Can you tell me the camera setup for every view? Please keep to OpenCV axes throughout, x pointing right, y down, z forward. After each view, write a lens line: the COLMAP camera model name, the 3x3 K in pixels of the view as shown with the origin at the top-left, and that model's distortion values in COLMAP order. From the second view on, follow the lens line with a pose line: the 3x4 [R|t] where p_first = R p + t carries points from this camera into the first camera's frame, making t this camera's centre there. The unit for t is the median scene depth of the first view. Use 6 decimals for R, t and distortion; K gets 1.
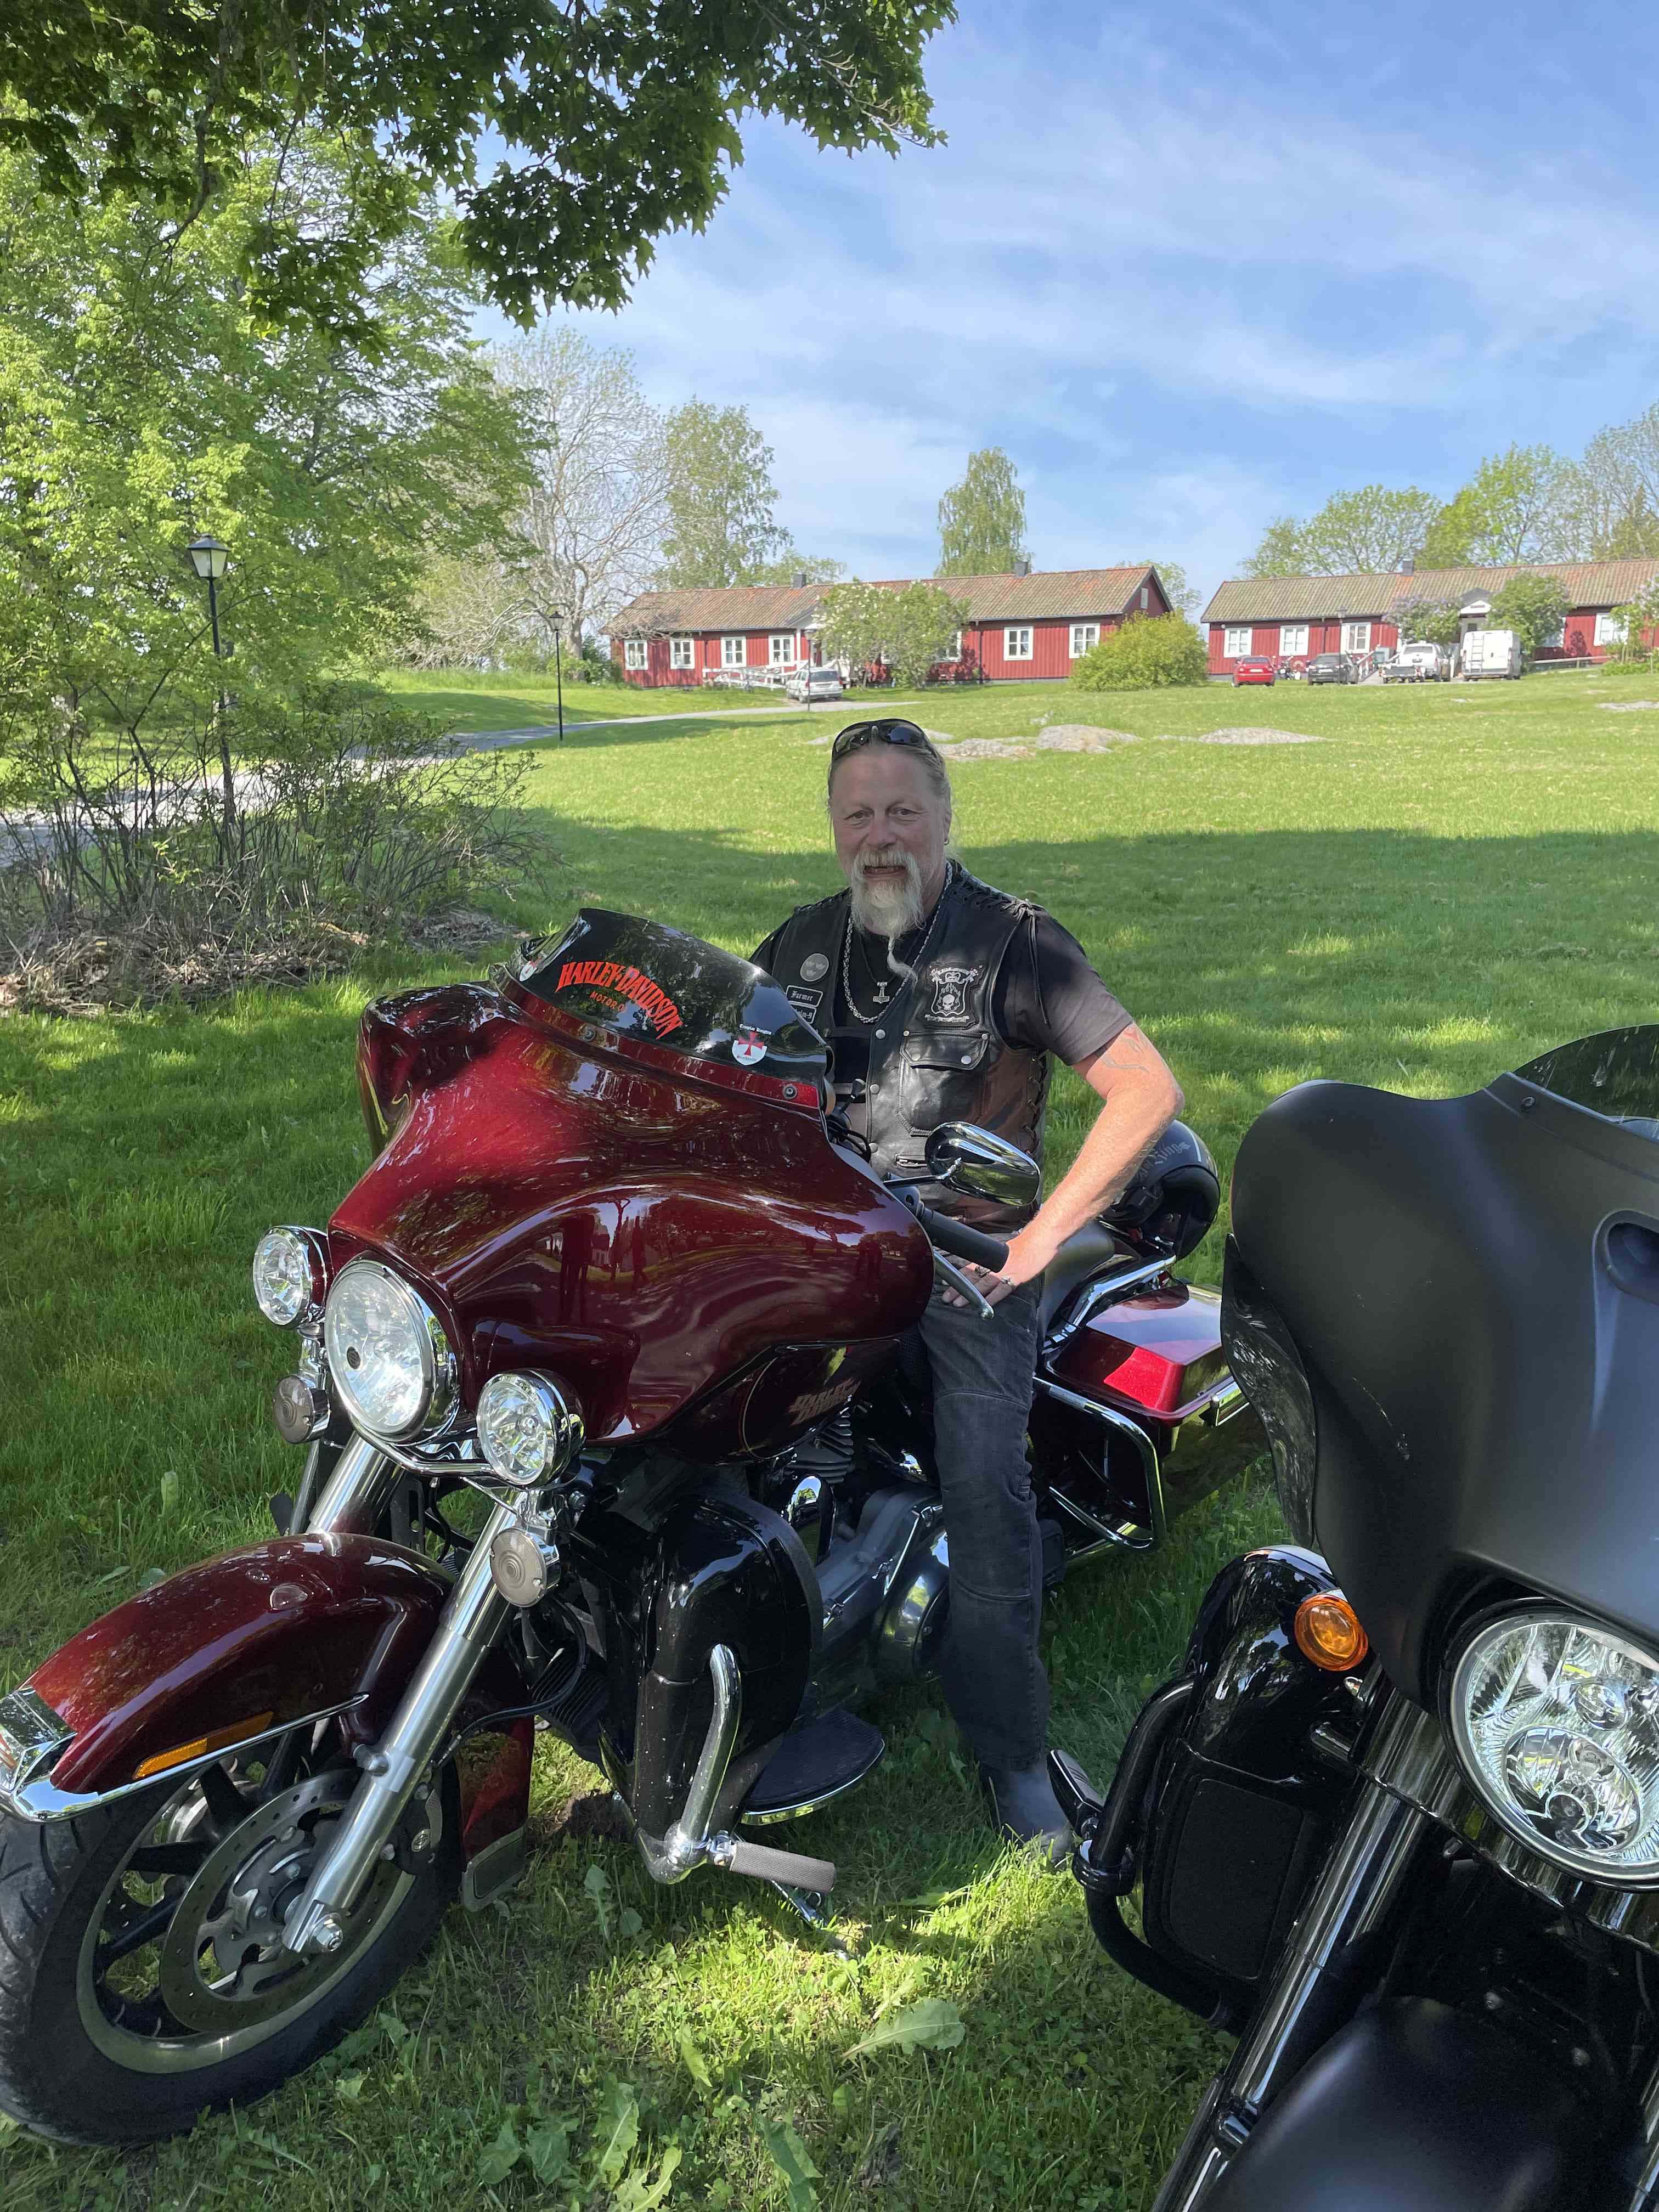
lens RADIAL K [[1661.3, 0, 843.7], [0, 1661.3, 1107.3], [0, 0, 1]] dist [0.085907, -0.112419]
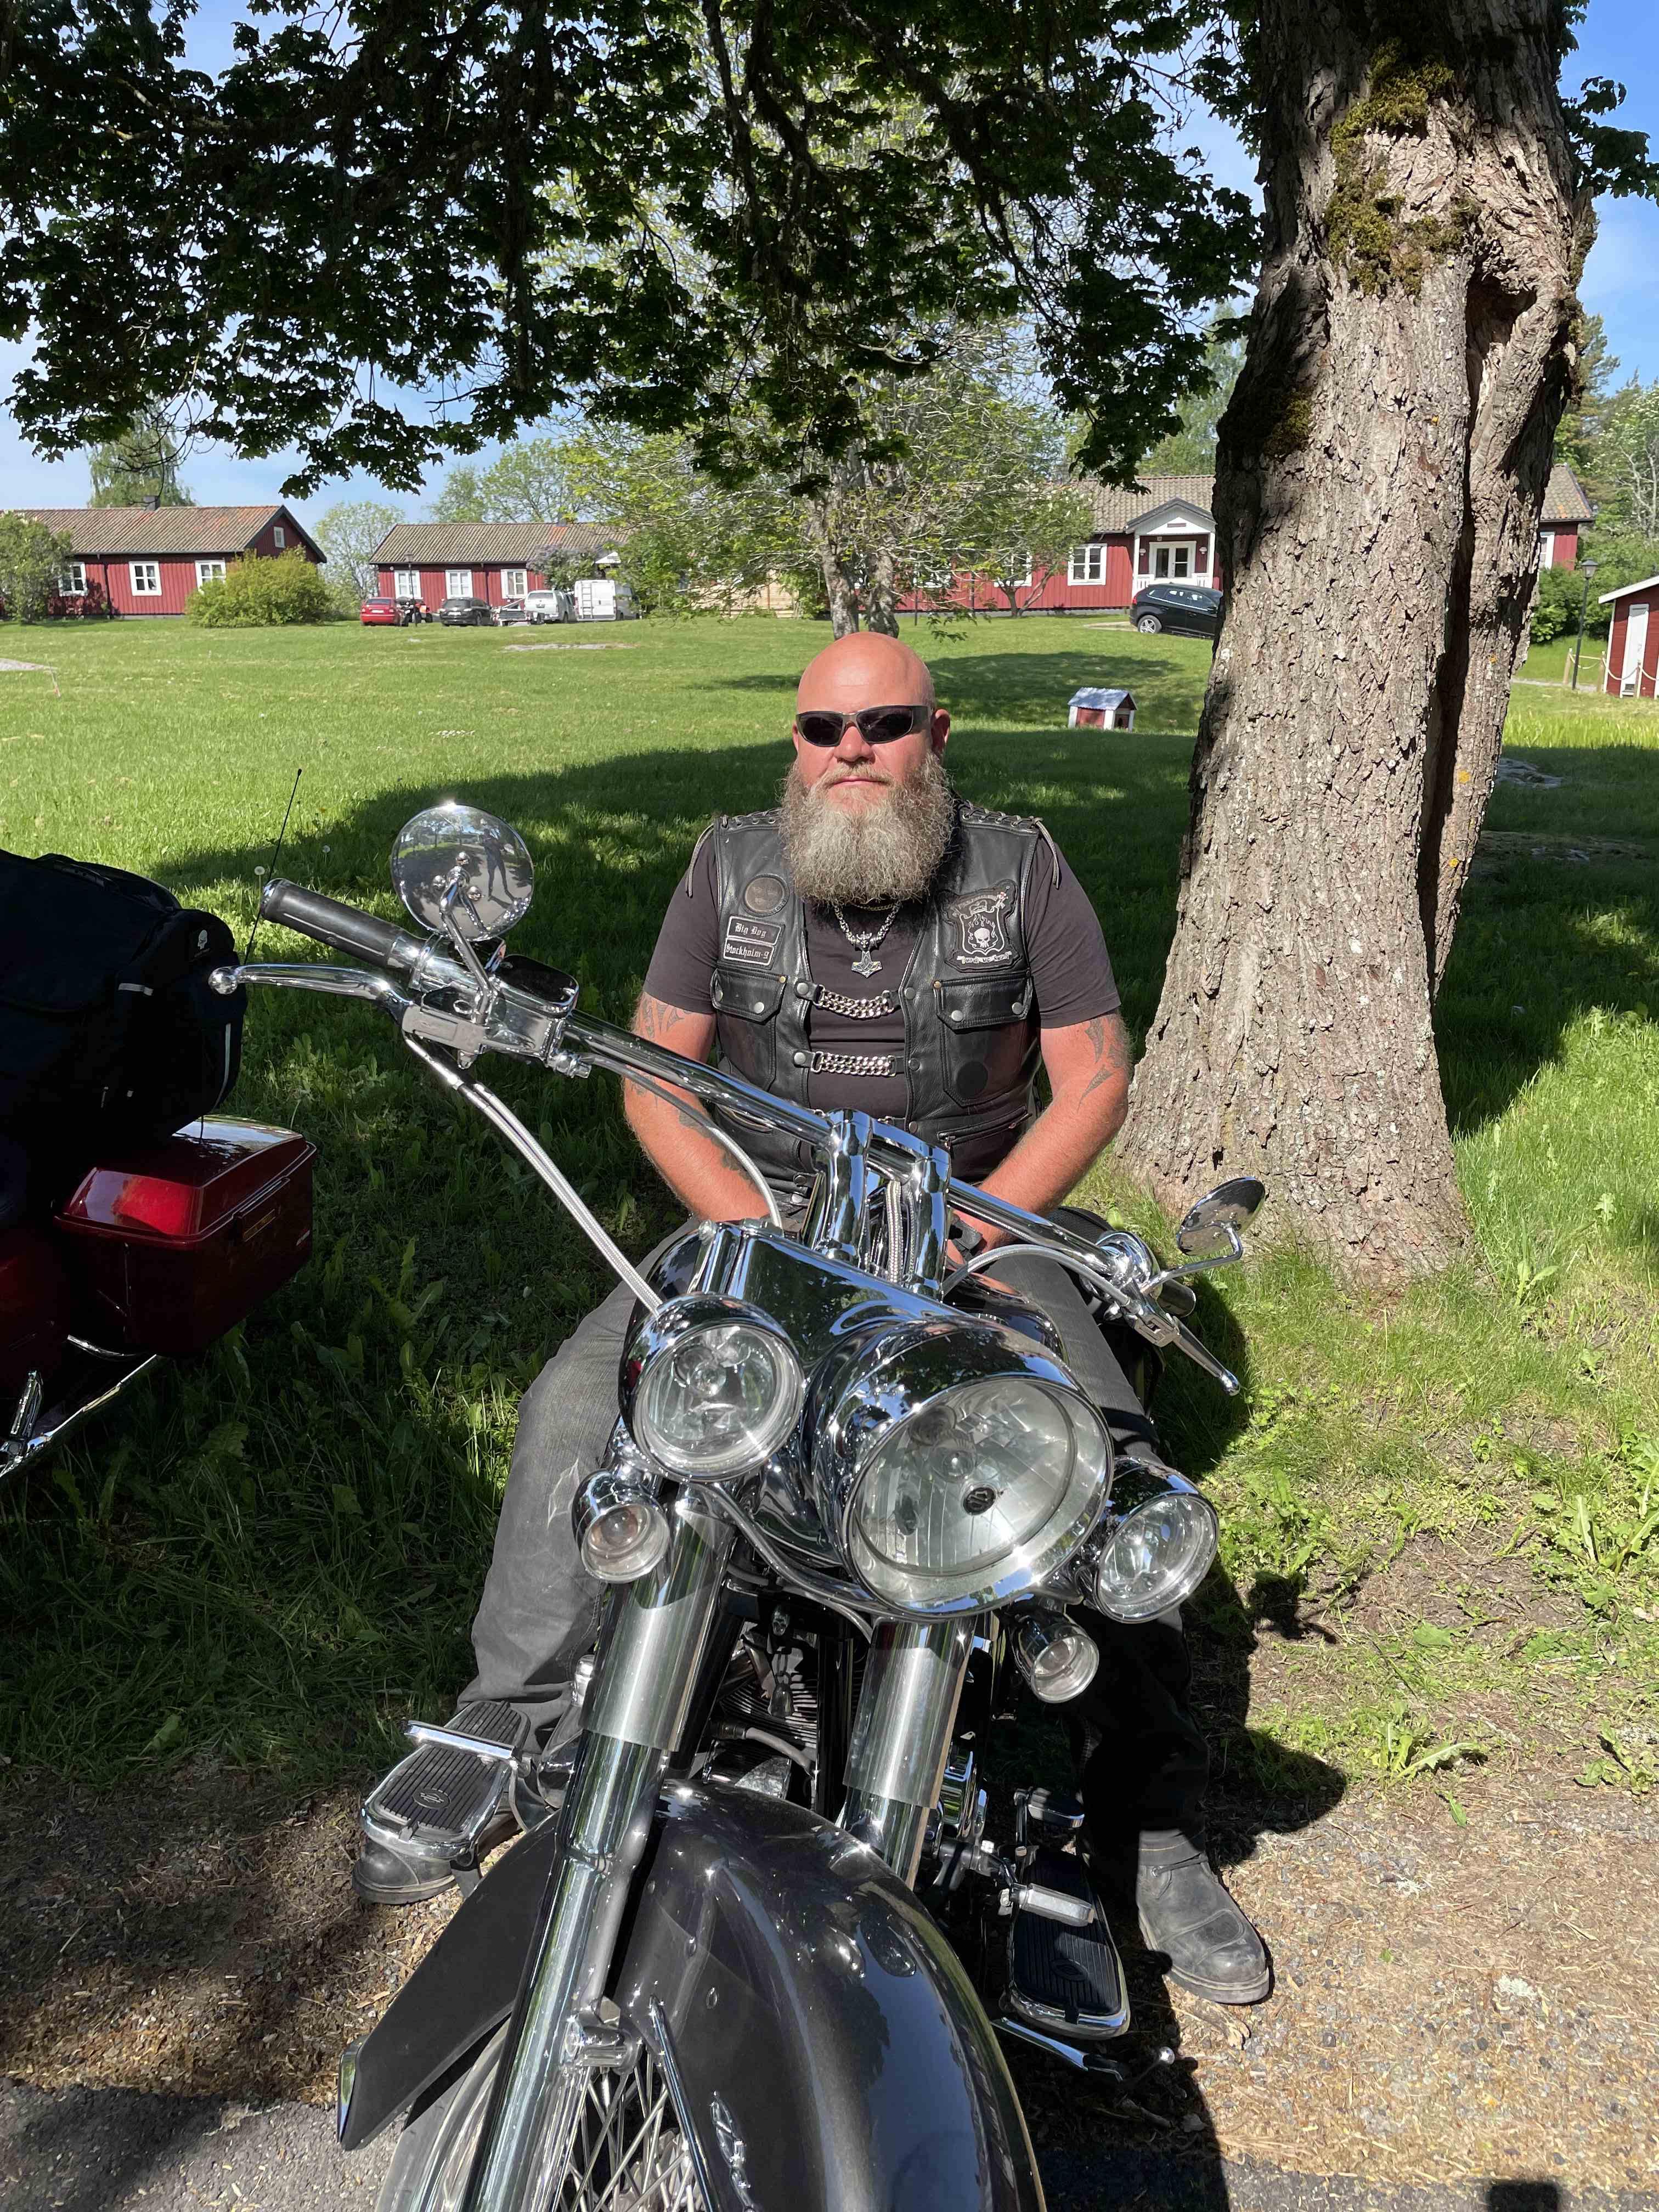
lens RADIAL K [[1670.4, 0, 816.3], [0, 1670.4, 1077.1], [0, 0, 1]] dist [0.081386, -0.102554]
pose [[0.949106, -0.073519, 0.306256, 0.150268], [0.069635, 0.997293, 0.023603, 0.017827], [-0.307162, -0.001075, 0.951657, -0.064441]]
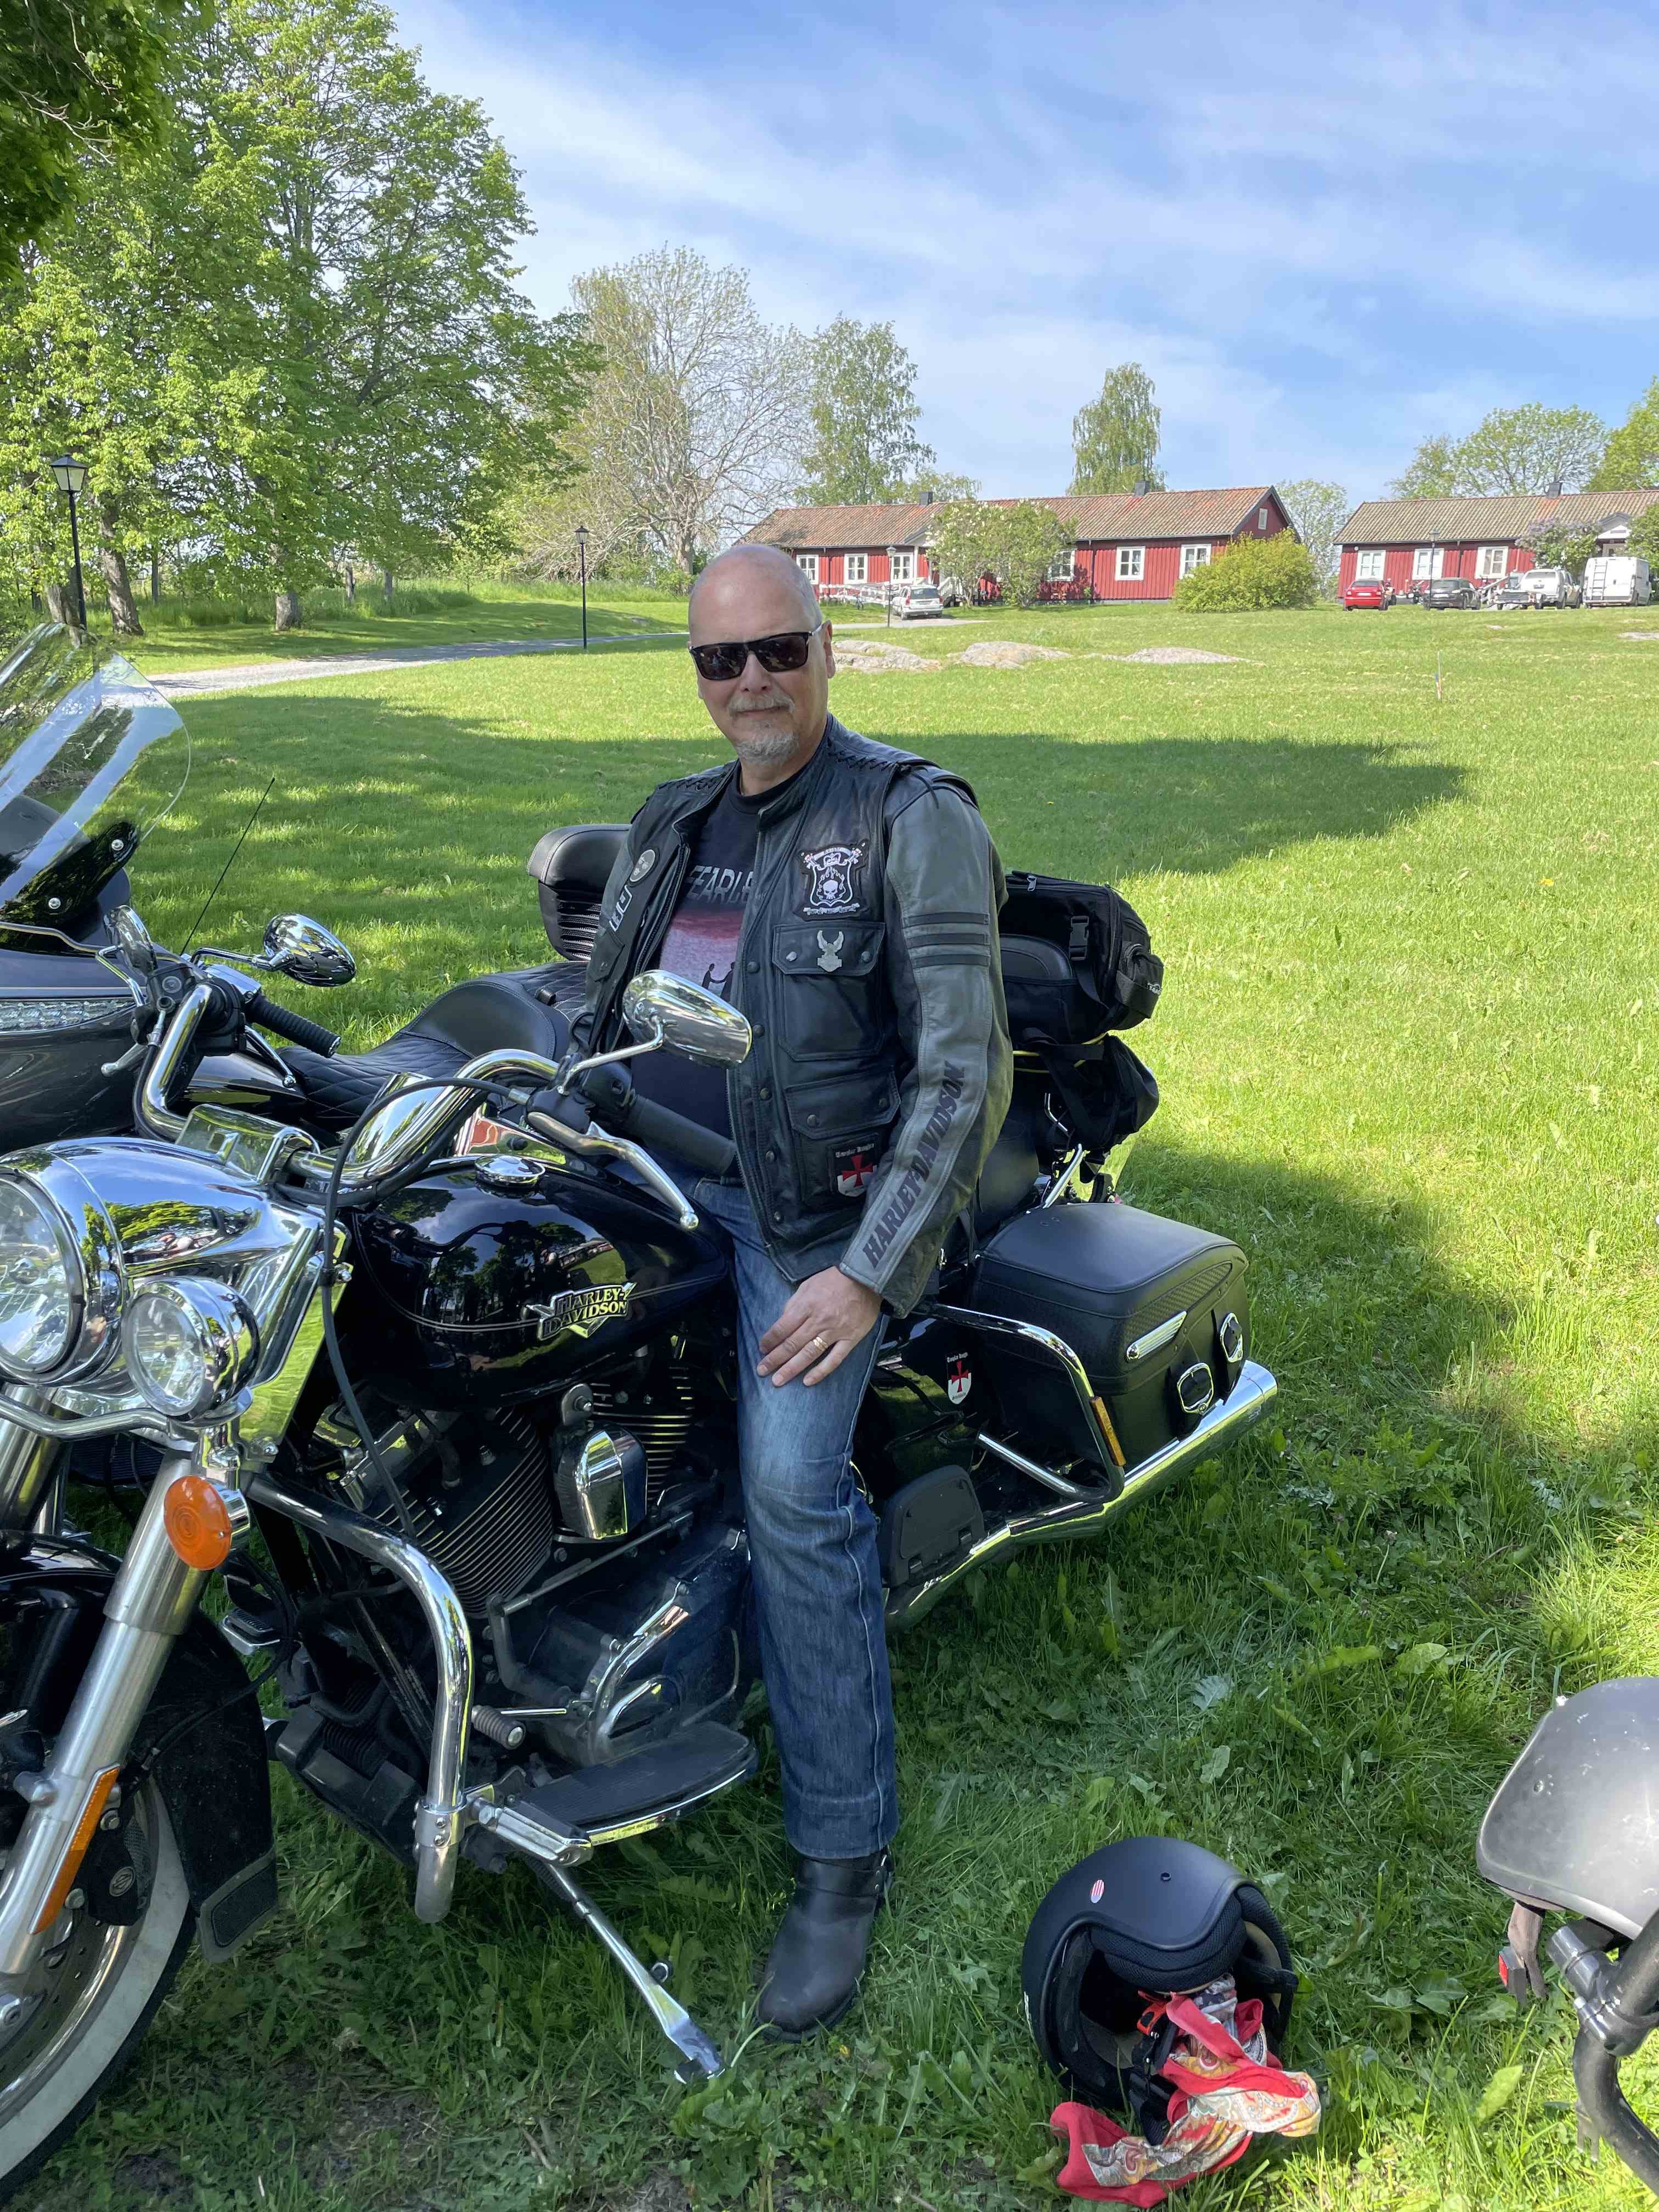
lens RADIAL K [[1657.7, 0, 843.4], [0, 1657.7, 1081.4], [0, 0, 1]] dist [0.087593, -0.108892]
pose [[0.991921, 0.050611, -0.116323, 0.065535], [-0.046967, 0.998323, 0.033857, 0.006230], [0.117841, -0.028120, 0.992634, -0.022736]]
